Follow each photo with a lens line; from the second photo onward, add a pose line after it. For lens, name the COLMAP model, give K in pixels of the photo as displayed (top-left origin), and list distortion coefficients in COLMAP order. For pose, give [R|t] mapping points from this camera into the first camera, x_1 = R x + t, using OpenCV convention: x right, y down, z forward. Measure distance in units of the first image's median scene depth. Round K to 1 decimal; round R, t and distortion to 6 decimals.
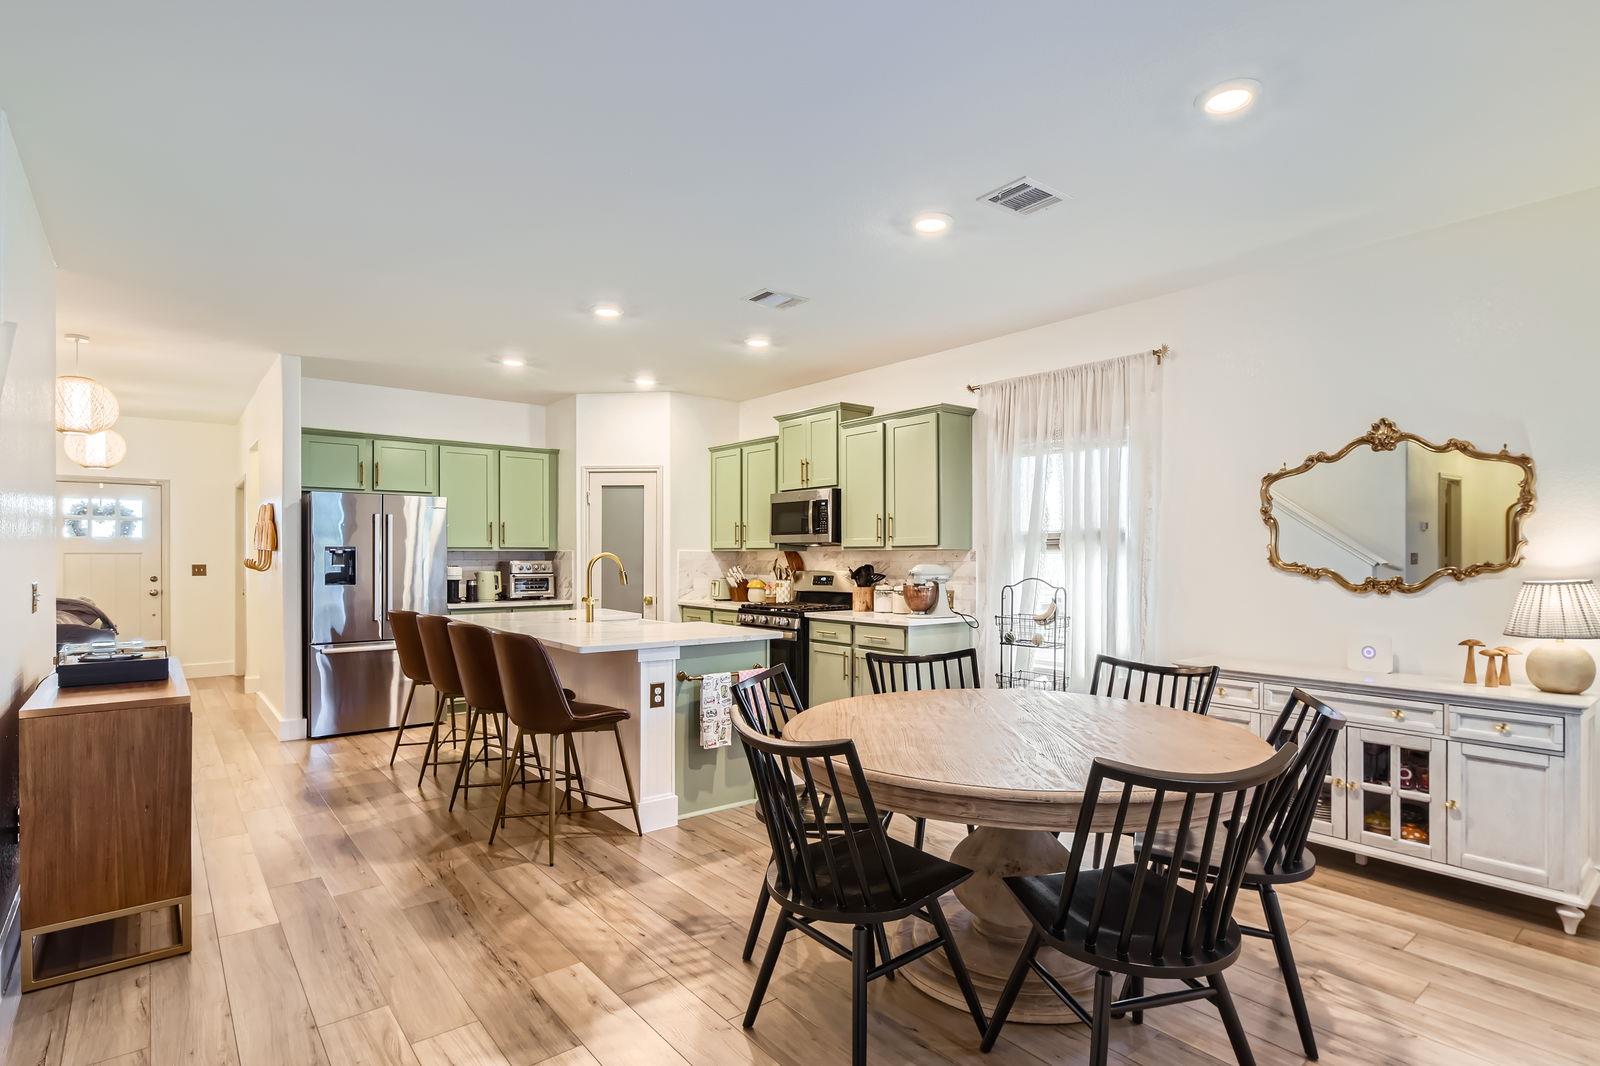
lens RADIAL K [[818.6, 0, 805.7], [0, 818.6, 556.3], [0, 0, 1]] dist [0.004929, -0.000043]
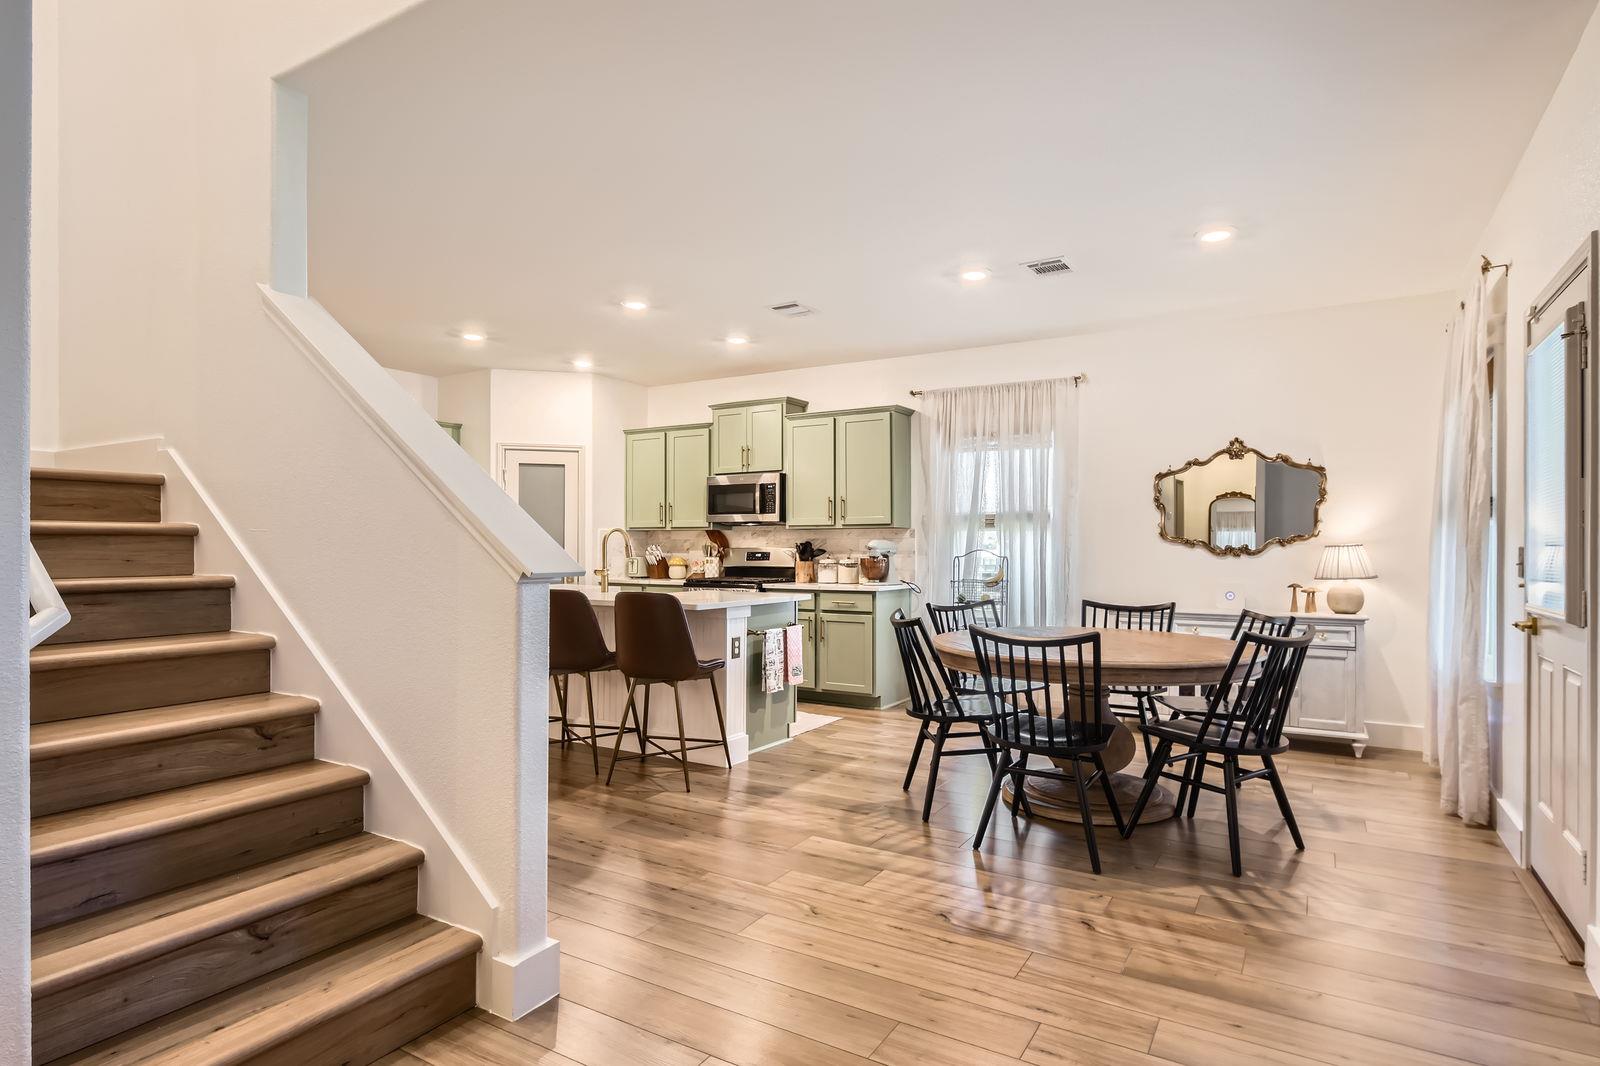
lens RADIAL K [[876.1, 0, 801.4], [0, 876.1, 540.7], [0, 0, 1]] dist [-0.003030, 0.000847]
pose [[0.941358, 0.003305, 0.337394, -0.460951], [-0.000593, 0.999967, -0.008140, 0.025290], [-0.337410, 0.007463, 0.941328, -0.178709]]
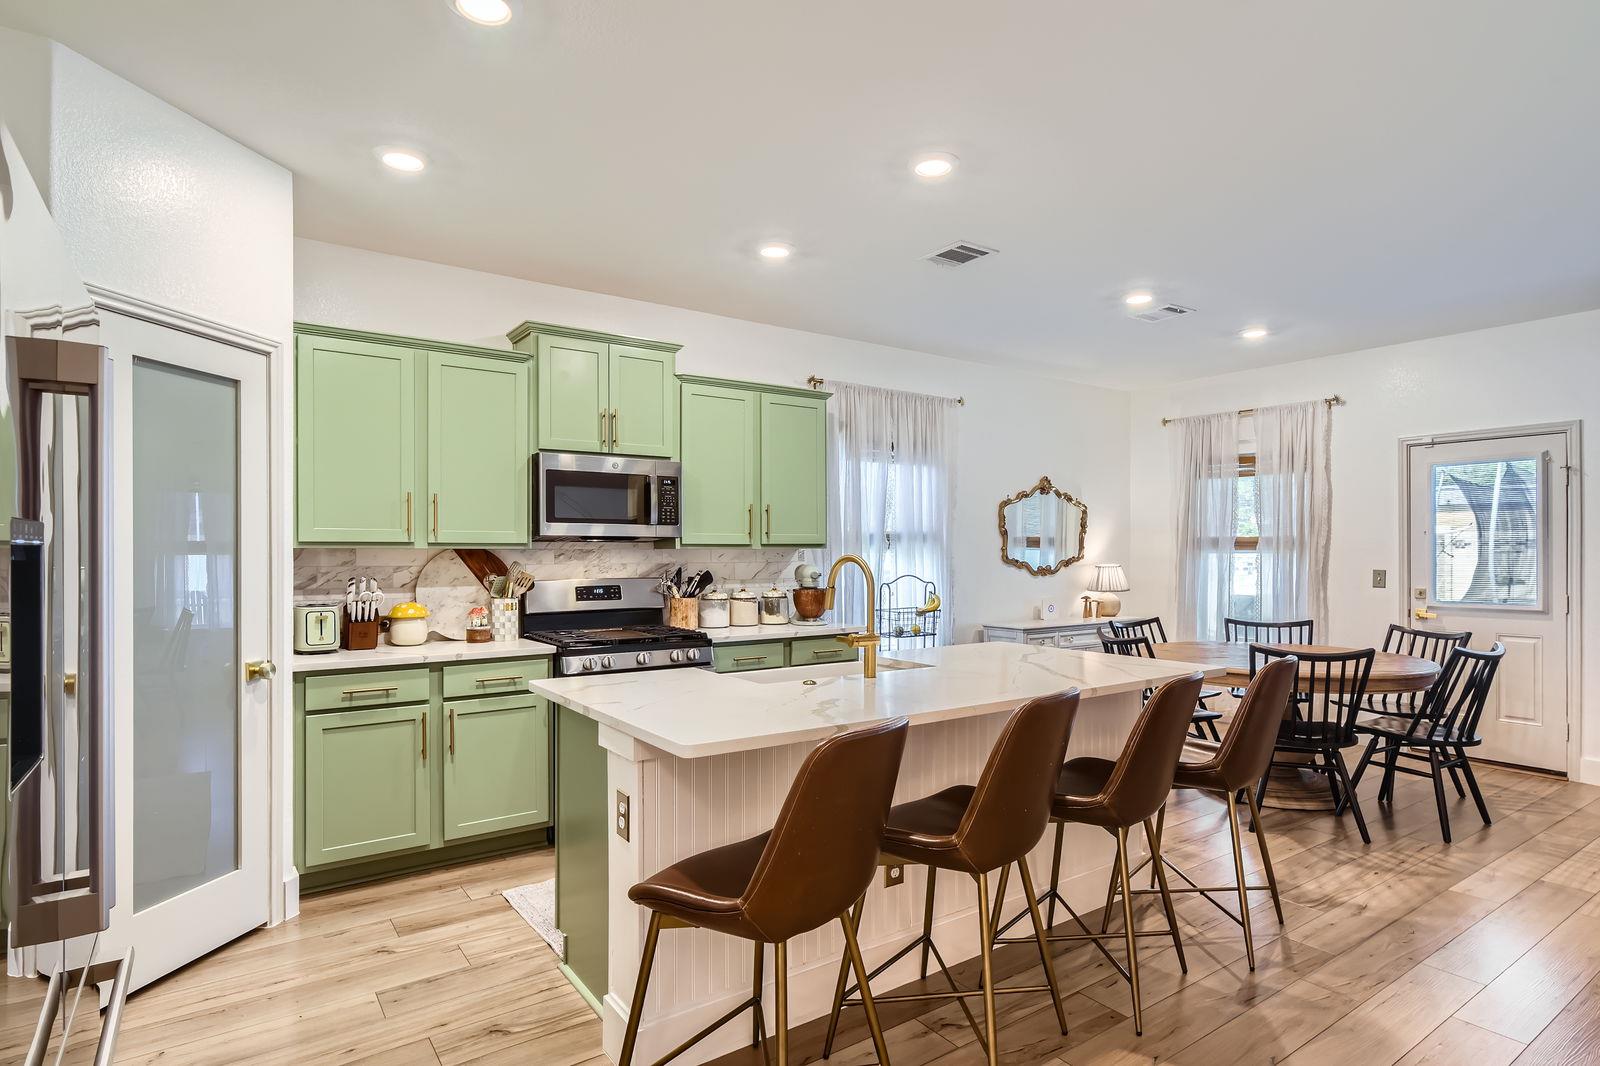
lens RADIAL K [[876.1, 0, 827.7], [0, 876.1, 549.3], [0, 0, 1]] dist [-0.003030, 0.000847]
pose [[0.040093, 0.004531, 0.999186, -0.976725], [0.004999, 0.999976, -0.004735, -0.003503], [-0.999183, 0.005185, 0.040070, 1.134693]]
